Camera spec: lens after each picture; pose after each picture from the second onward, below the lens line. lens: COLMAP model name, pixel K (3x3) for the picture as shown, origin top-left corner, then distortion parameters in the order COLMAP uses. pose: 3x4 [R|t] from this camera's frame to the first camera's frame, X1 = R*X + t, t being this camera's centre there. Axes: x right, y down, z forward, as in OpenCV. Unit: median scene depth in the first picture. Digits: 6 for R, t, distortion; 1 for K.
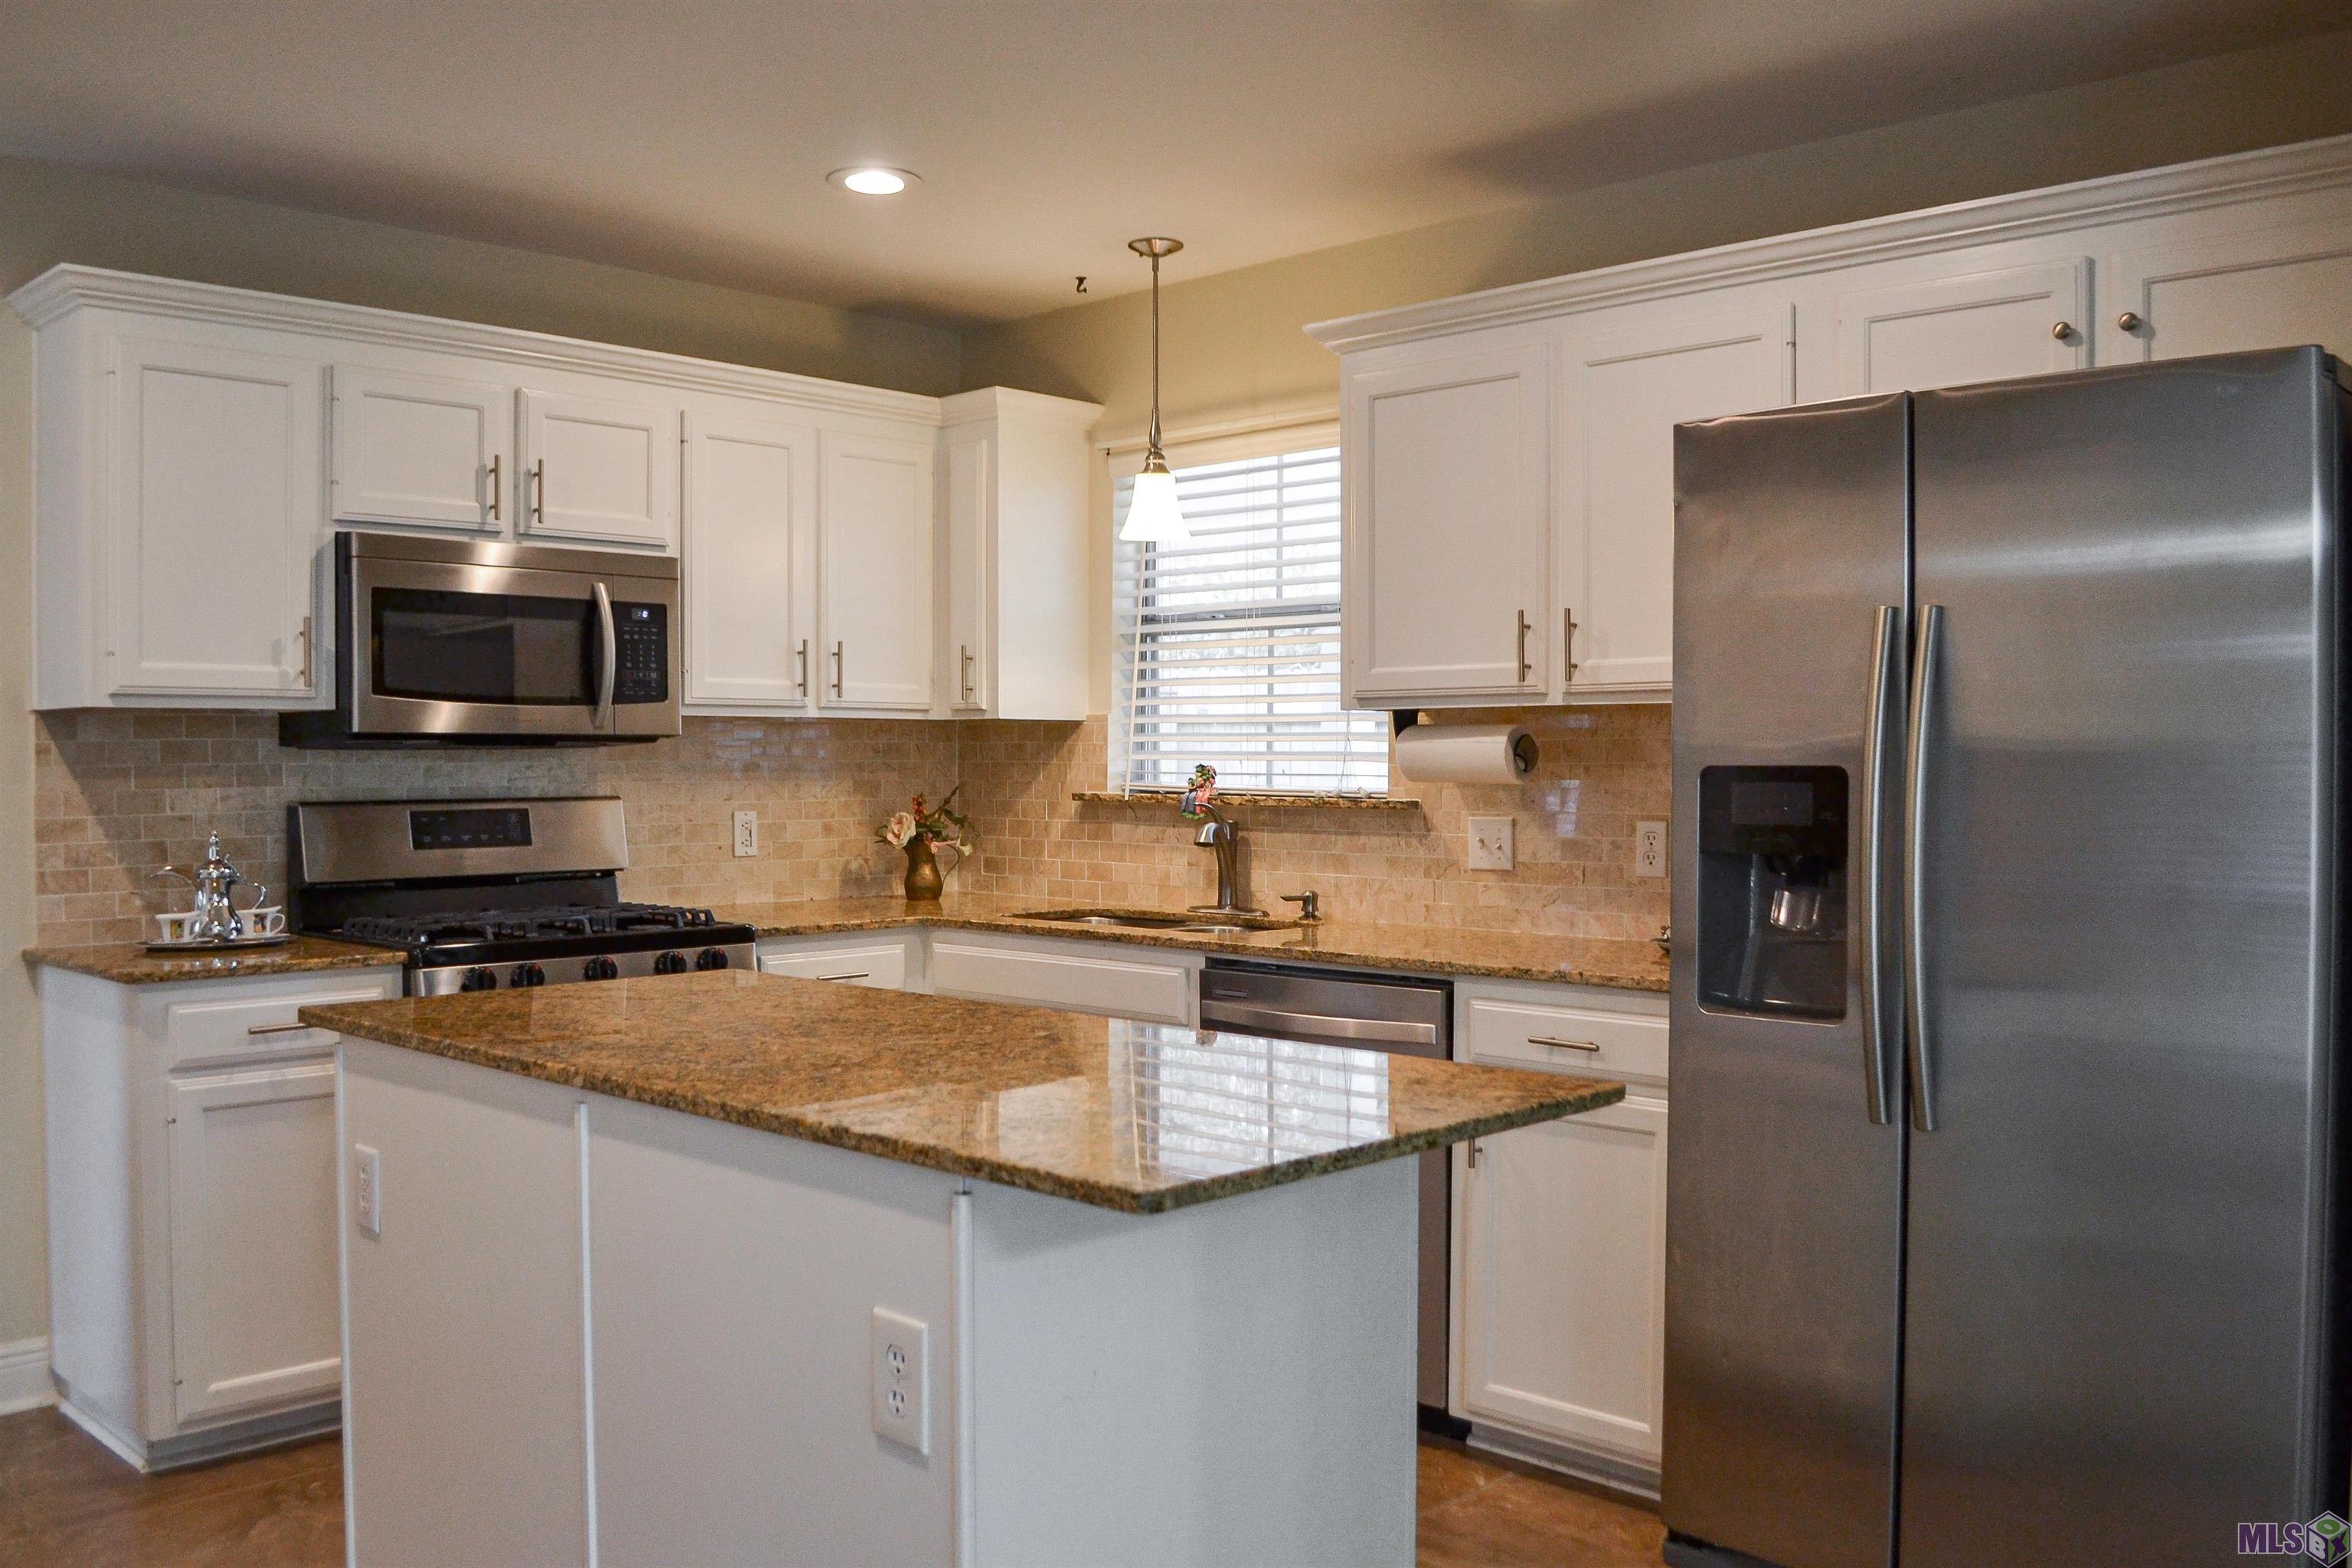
lens RADIAL K [[1985.6, 0, 1174.1], [0, 1985.6, 819.2], [0, 0, 1]] dist [-0.059377, 0.001114]
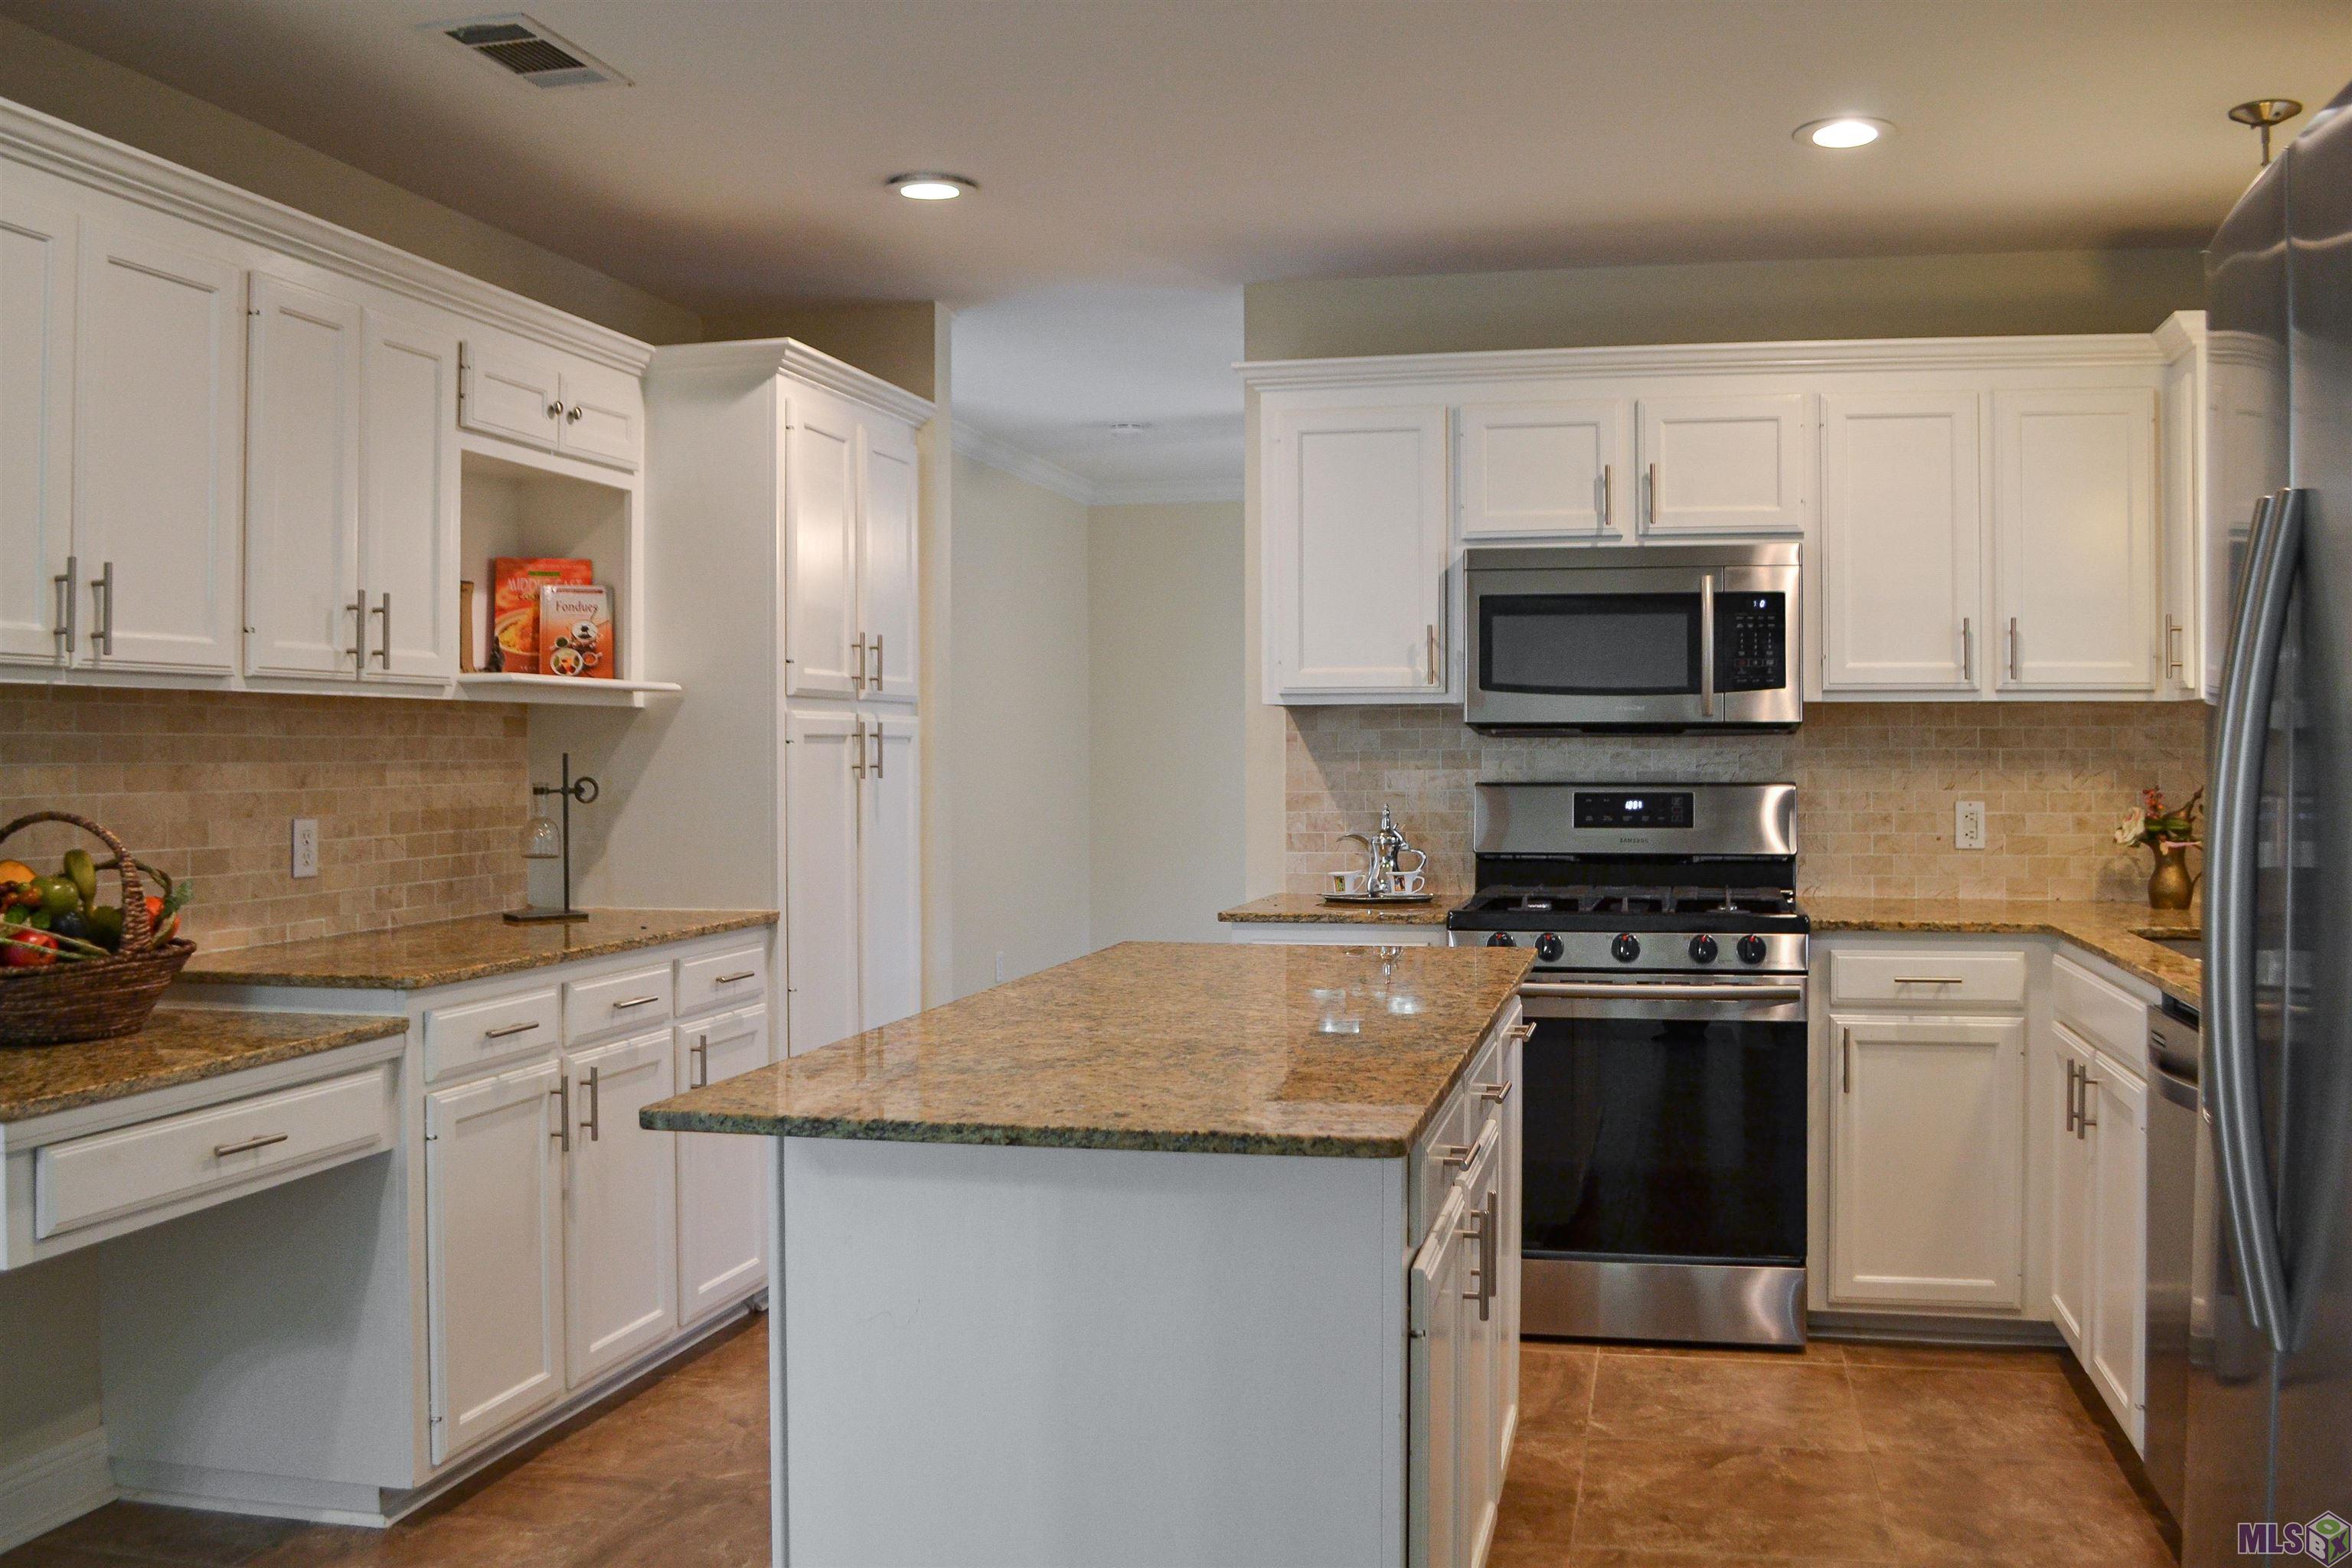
lens RADIAL K [[1927.7, 0, 1217.5], [0, 1927.7, 780.2], [0, 0, 1]] dist [-0.071659, -0.000380]
pose [[0.553401, 0.014105, -0.832795, 0.397522], [-0.024785, 0.999693, 0.000461, -0.006516], [0.832546, 0.020386, 0.553581, 0.228434]]
